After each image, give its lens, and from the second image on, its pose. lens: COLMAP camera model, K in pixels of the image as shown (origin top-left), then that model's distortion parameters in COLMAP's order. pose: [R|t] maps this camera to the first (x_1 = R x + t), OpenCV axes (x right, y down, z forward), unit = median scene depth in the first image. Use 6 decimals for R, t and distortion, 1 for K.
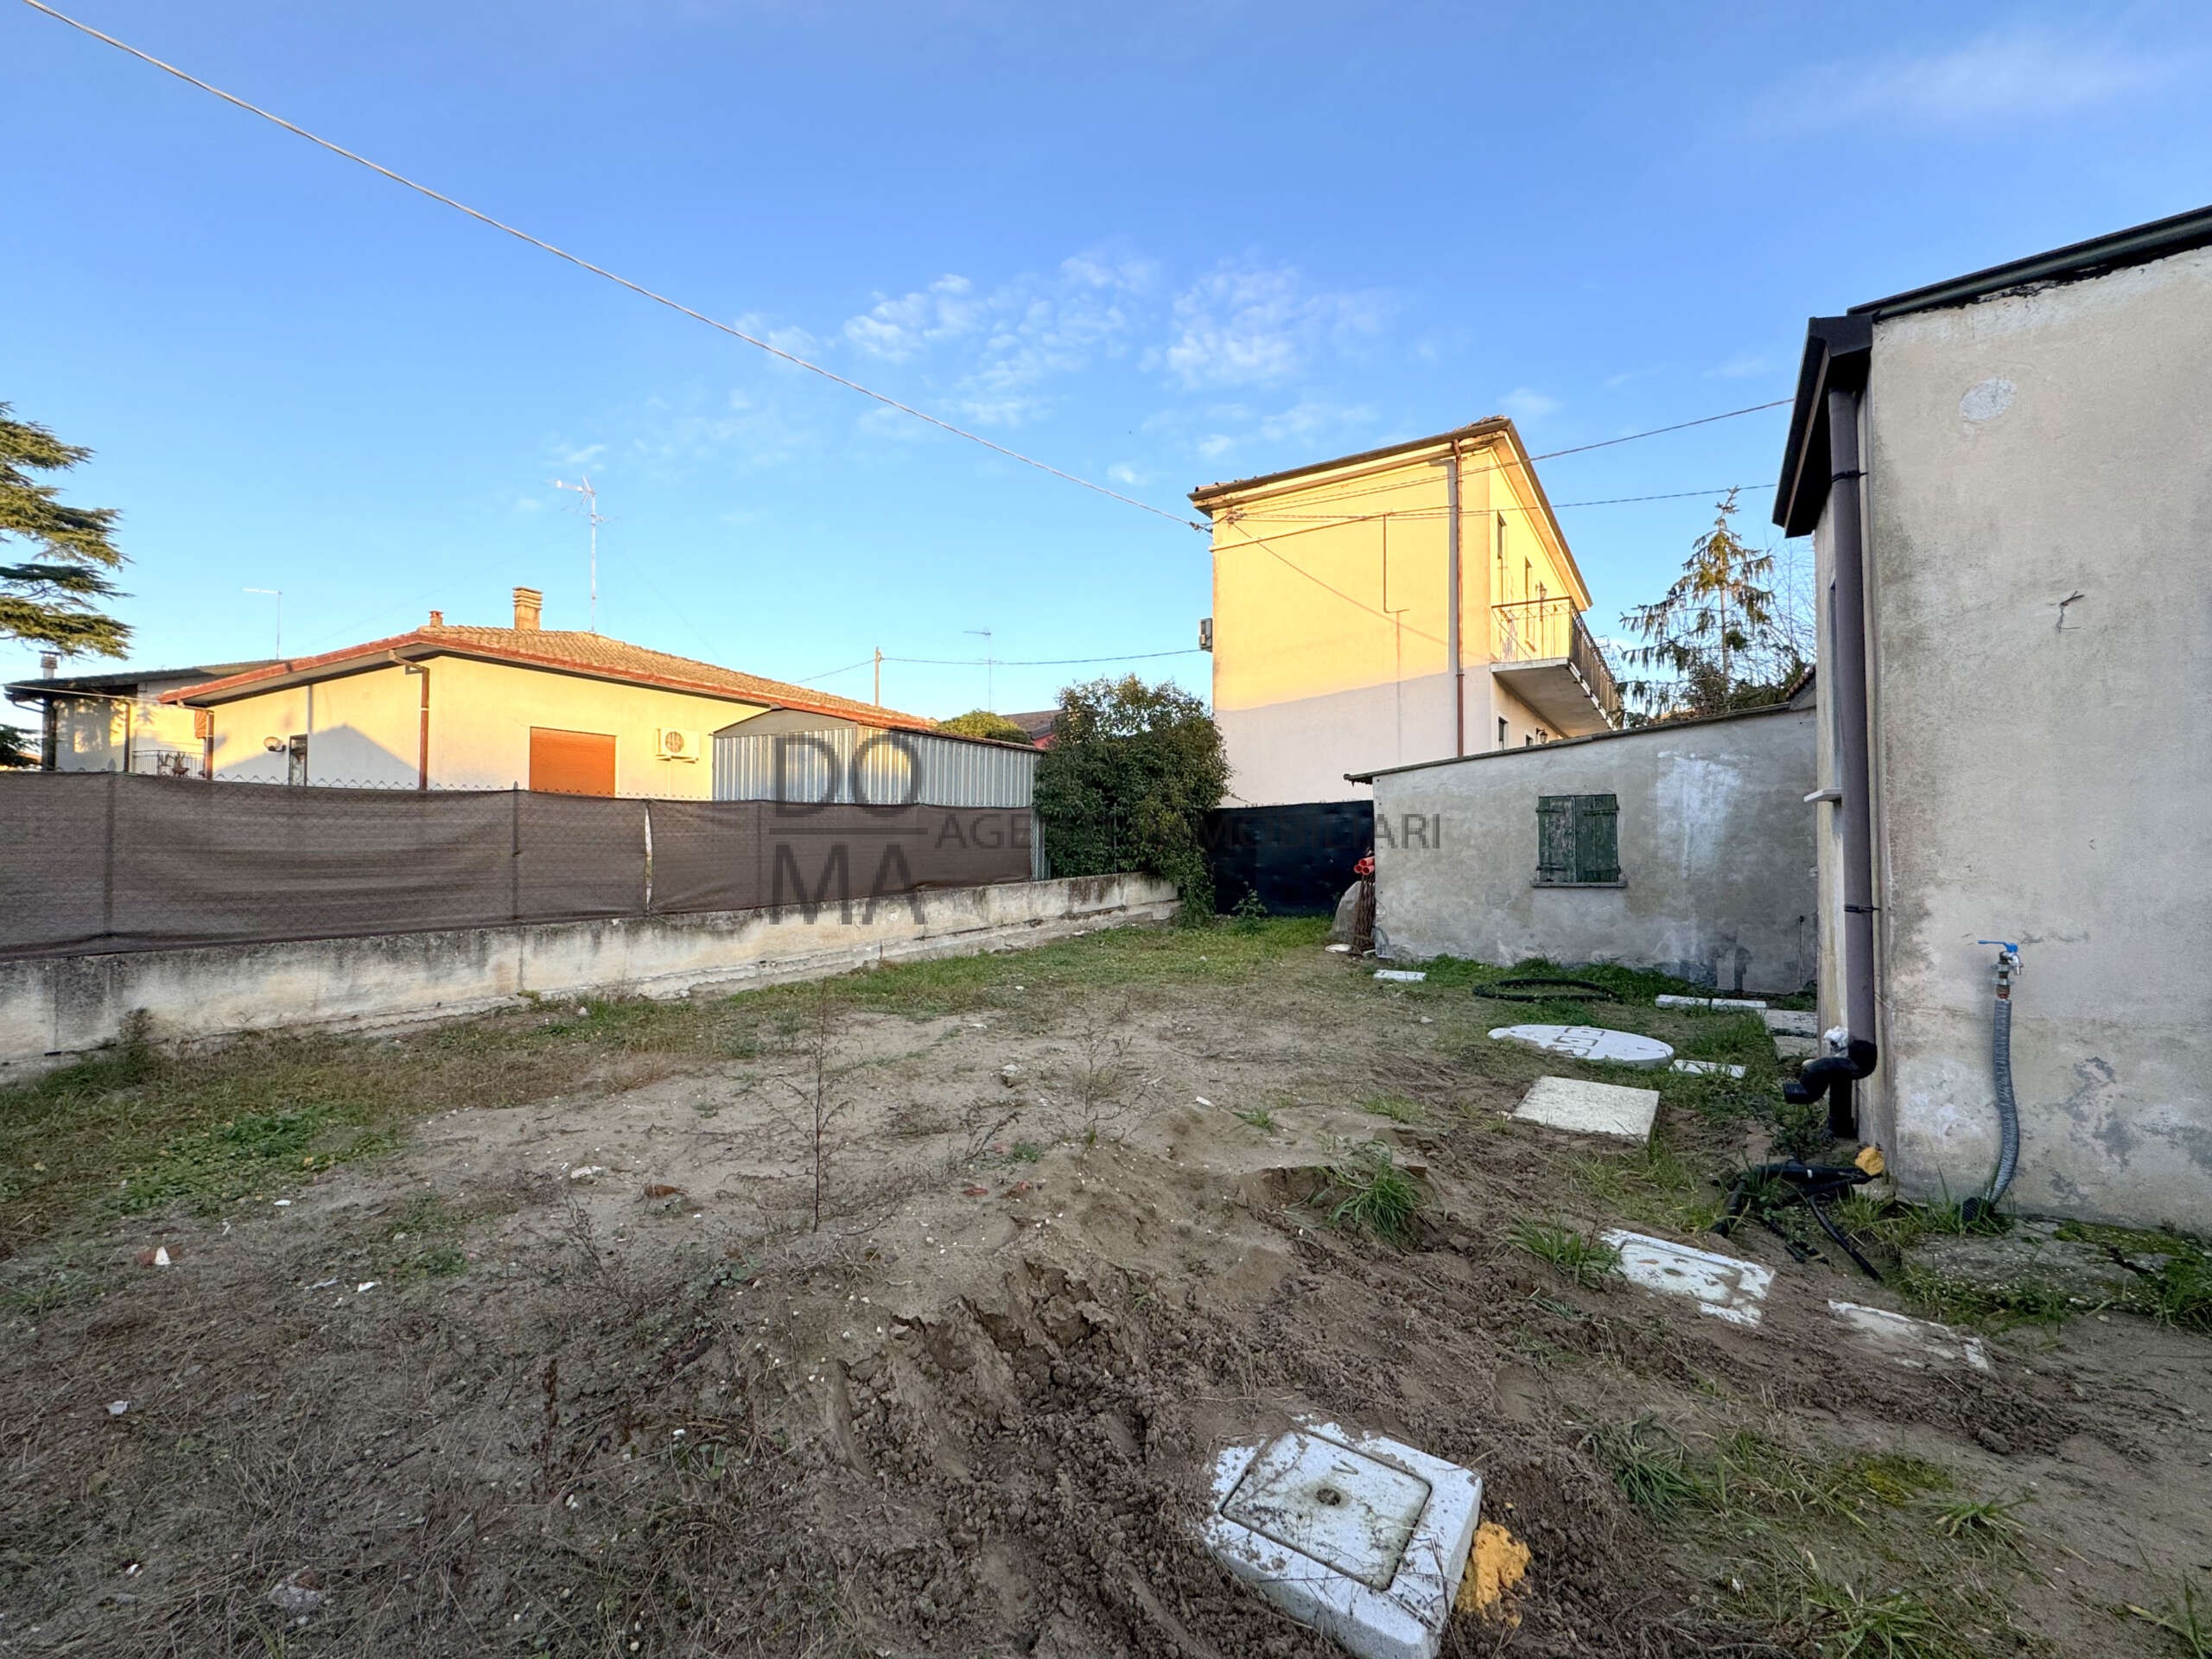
lens RADIAL K [[881.3, 0, 1077.9], [0, 881.3, 842.0], [0, 0, 1]] dist [-0.000330, 0.000020]
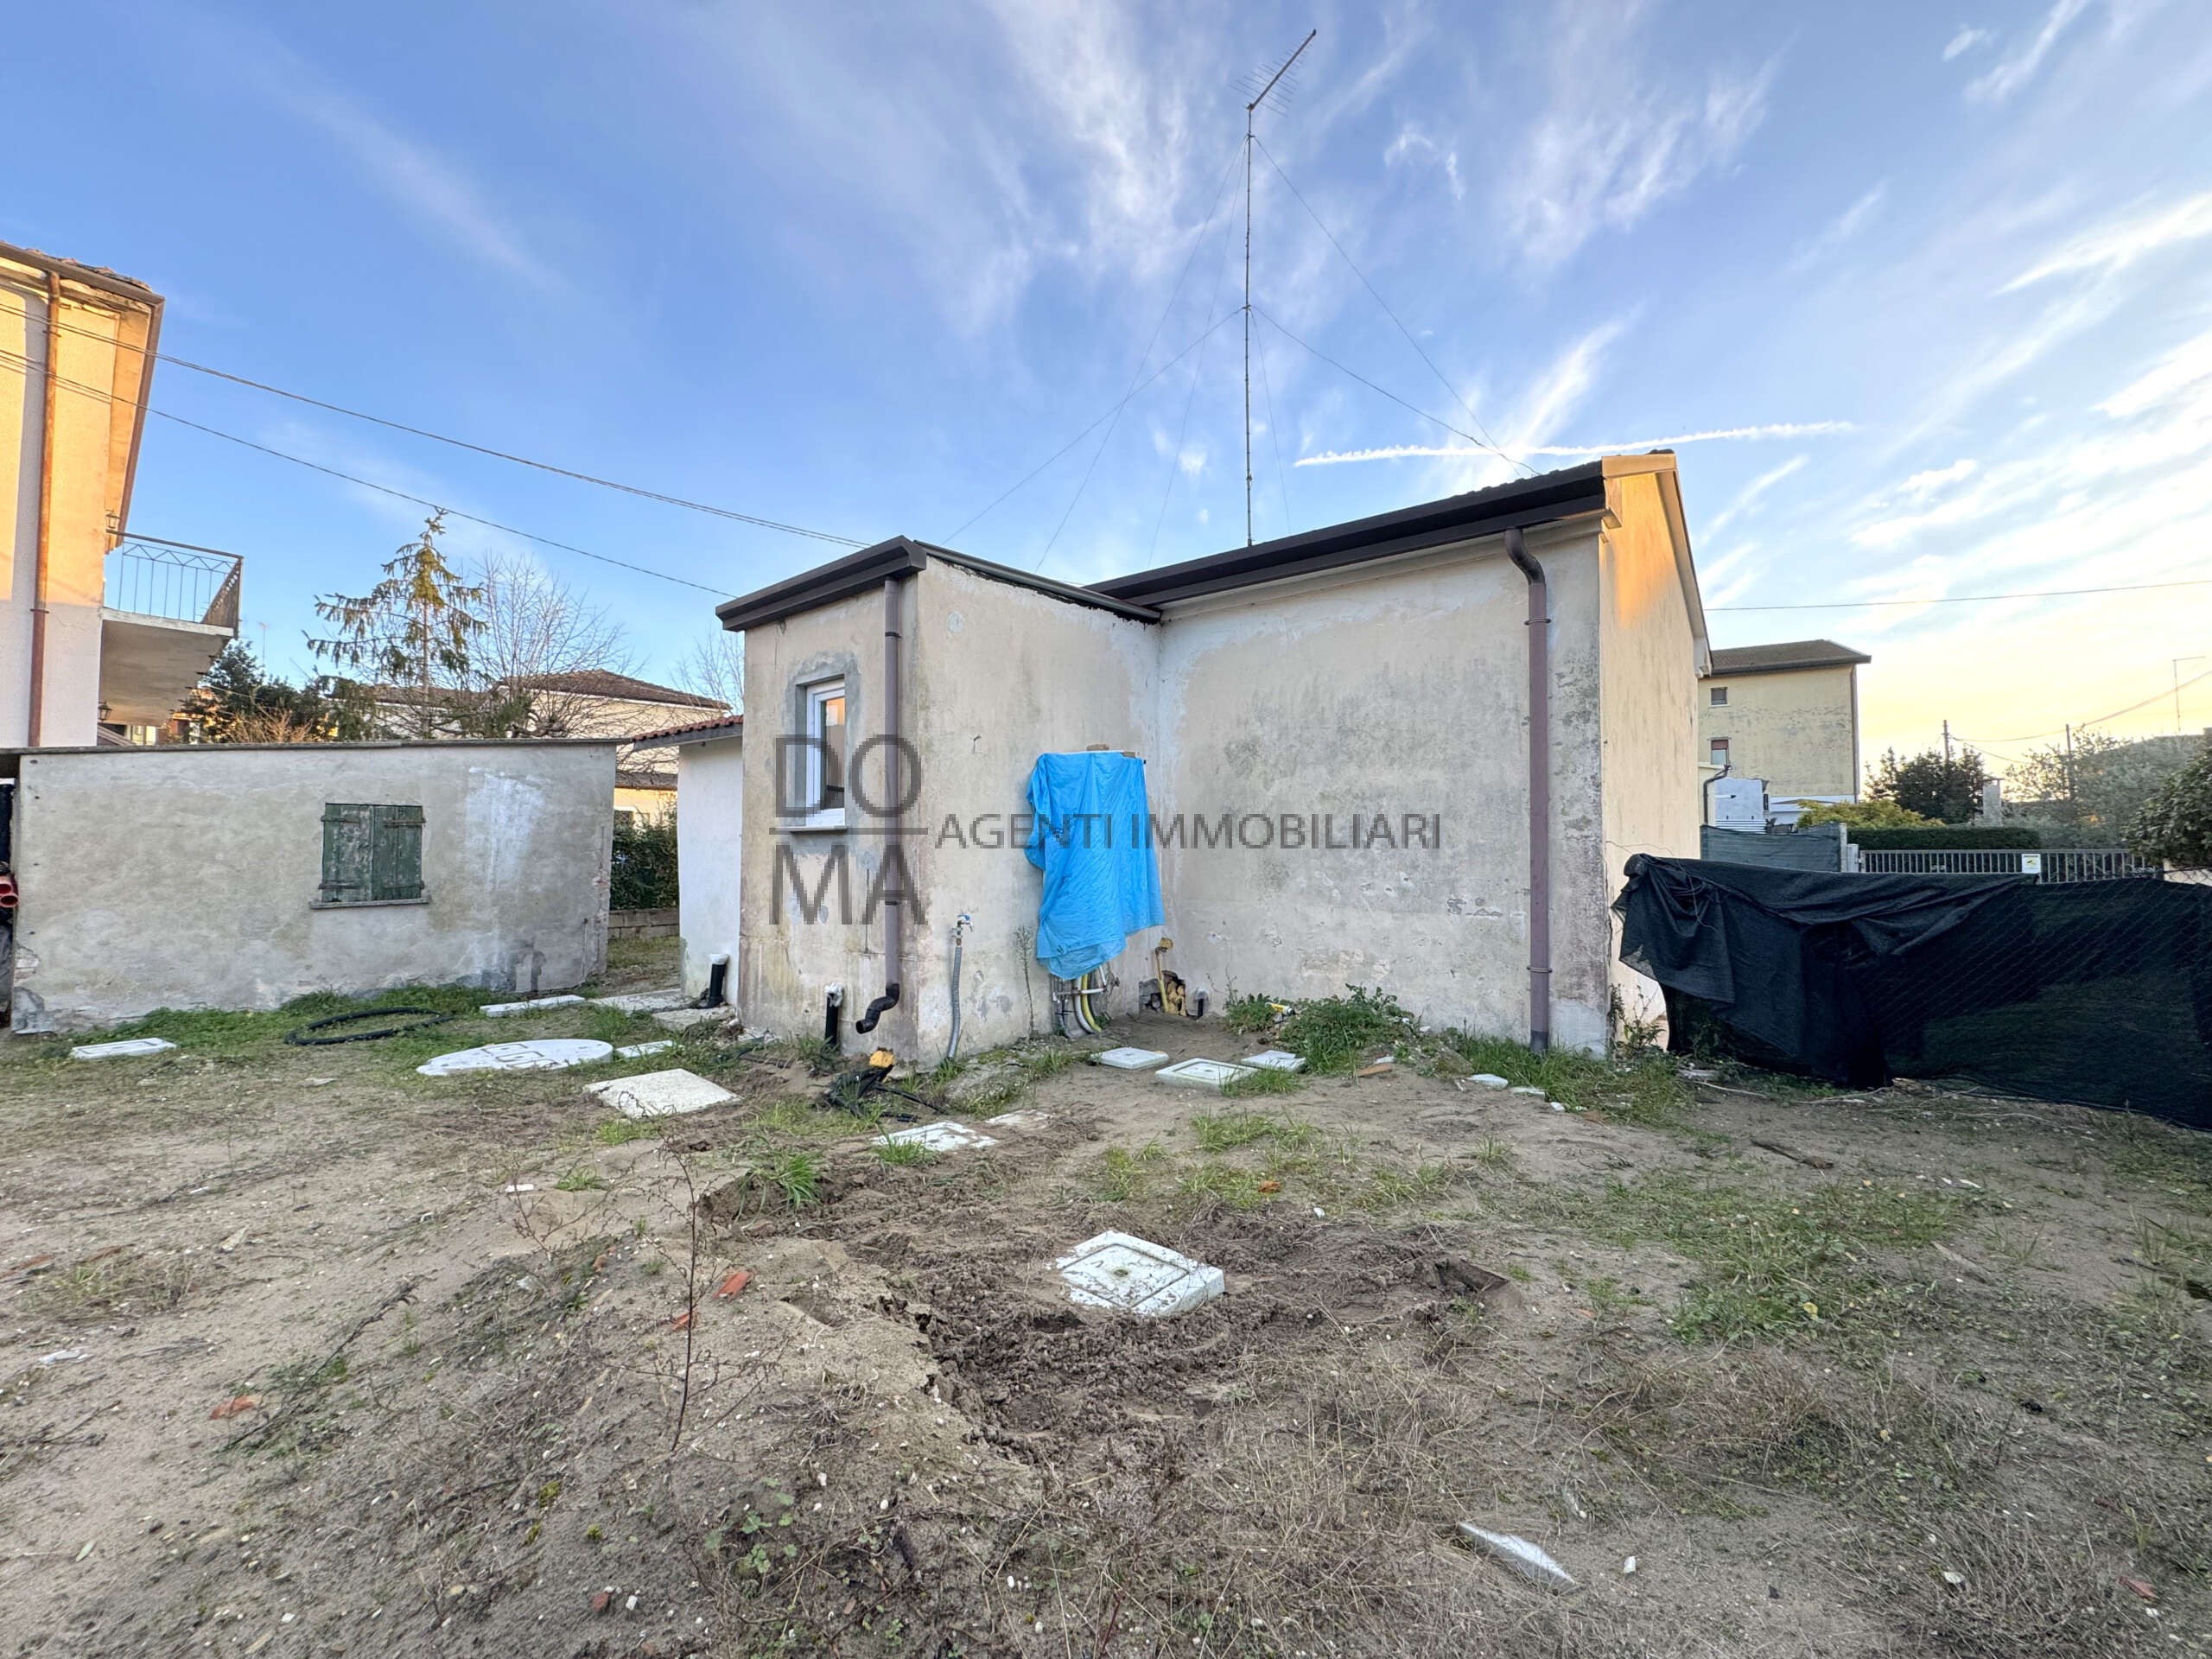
lens RADIAL K [[881.3, 0, 1119.8], [0, 881.3, 833.7], [0, 0, 1]] dist [-0.000330, 0.000020]
pose [[0.097616, 0.023603, 0.994944, -0.248043], [-0.001953, 0.999721, -0.023525, -0.003503], [-0.995222, 0.000353, 0.097635, 0.157468]]
